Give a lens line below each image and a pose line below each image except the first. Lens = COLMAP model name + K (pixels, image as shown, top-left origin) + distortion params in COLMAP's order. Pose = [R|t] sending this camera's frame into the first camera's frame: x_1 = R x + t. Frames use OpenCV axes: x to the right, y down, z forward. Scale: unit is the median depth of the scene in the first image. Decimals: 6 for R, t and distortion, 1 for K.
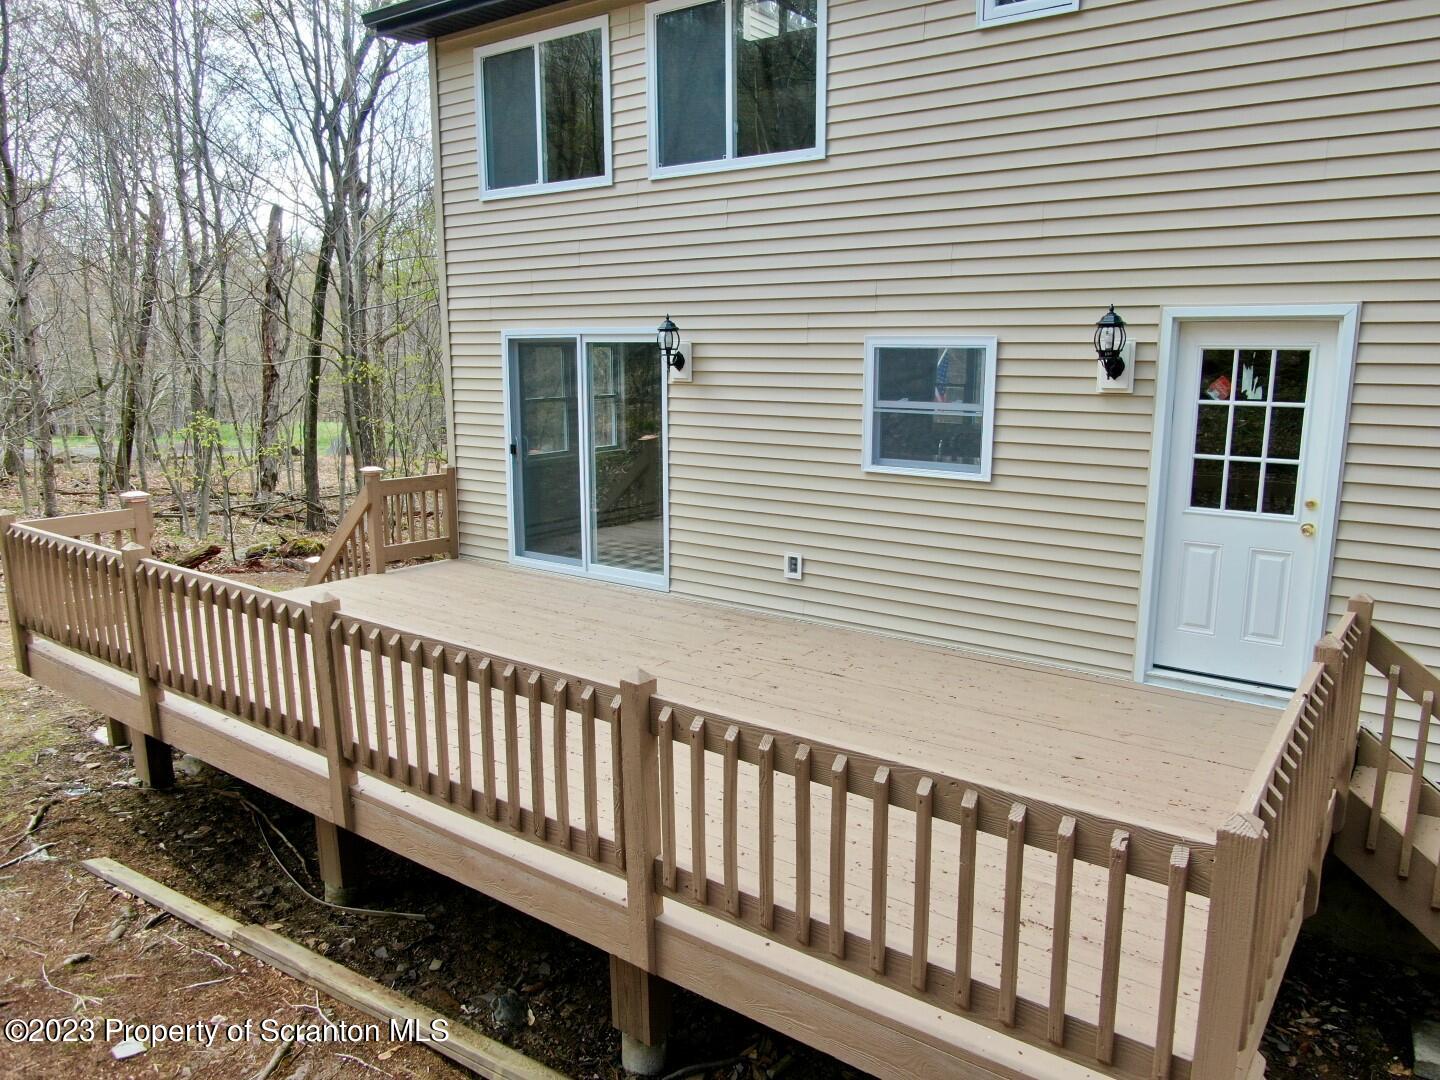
lens RADIAL K [[1034.9, 0, 715.2], [0, 1034.9, 538.3], [0, 0, 1]] dist [-0.011171, 0.002033]
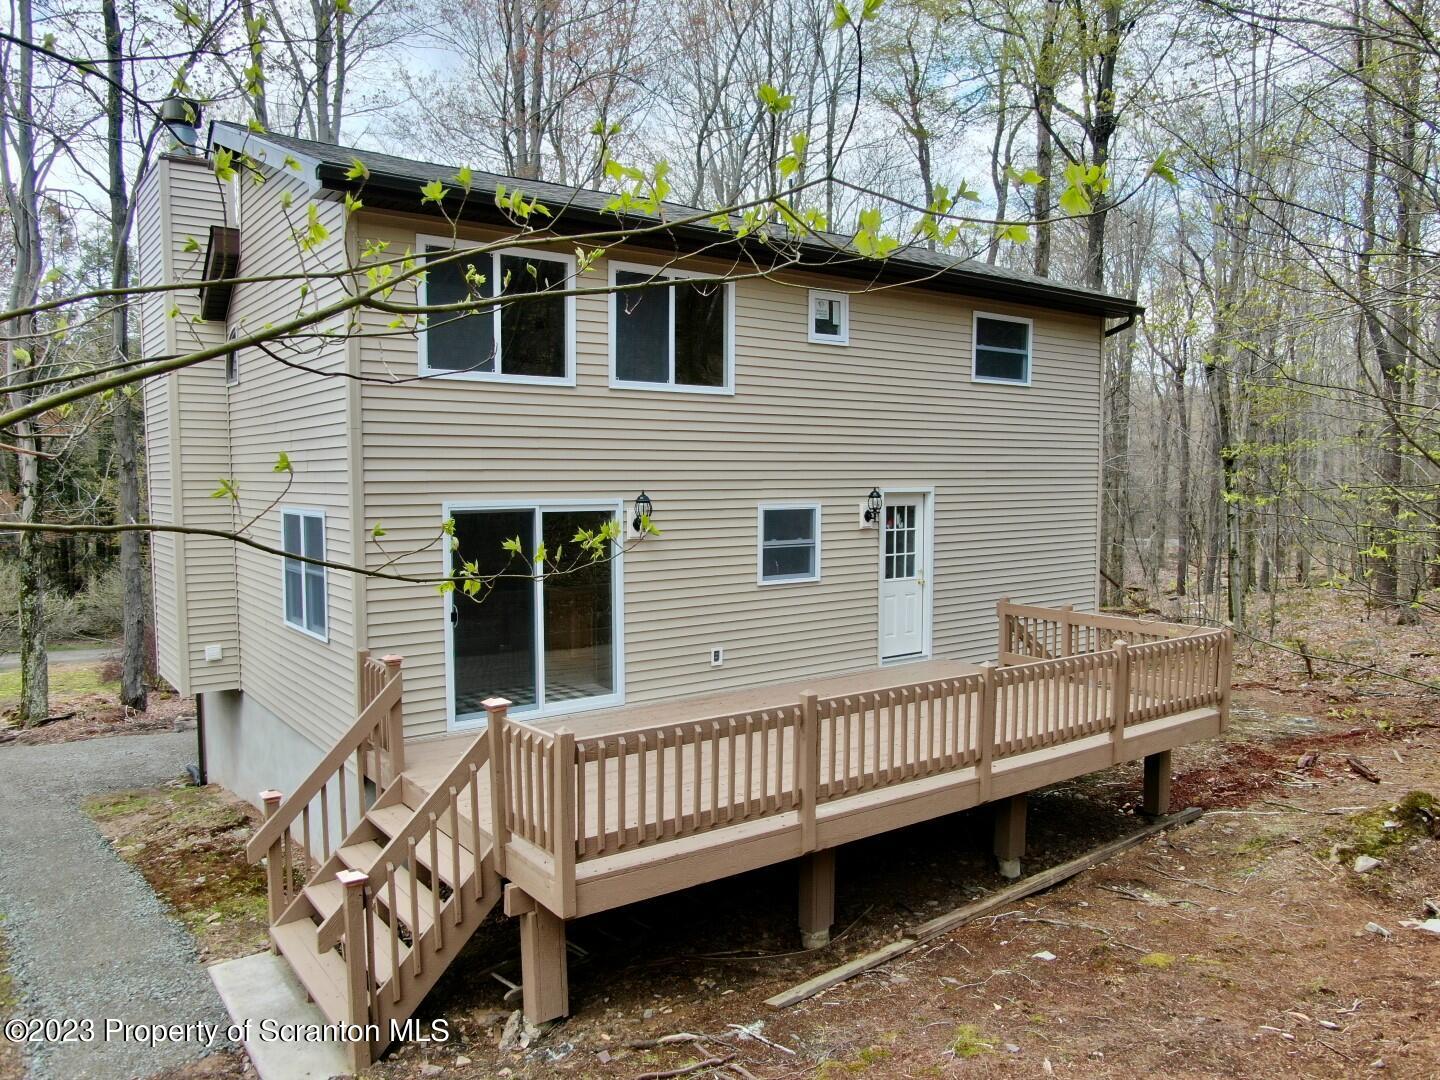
lens RADIAL K [[1034.9, 0, 715.2], [0, 1034.9, 538.3], [0, 0, 1]] dist [-0.011171, 0.002033]
pose [[0.295354, -0.055106, 0.953797, -1.474859], [0.181063, 0.983471, 0.000752, -0.157529], [-0.938074, 0.172475, 0.300450, 0.591992]]
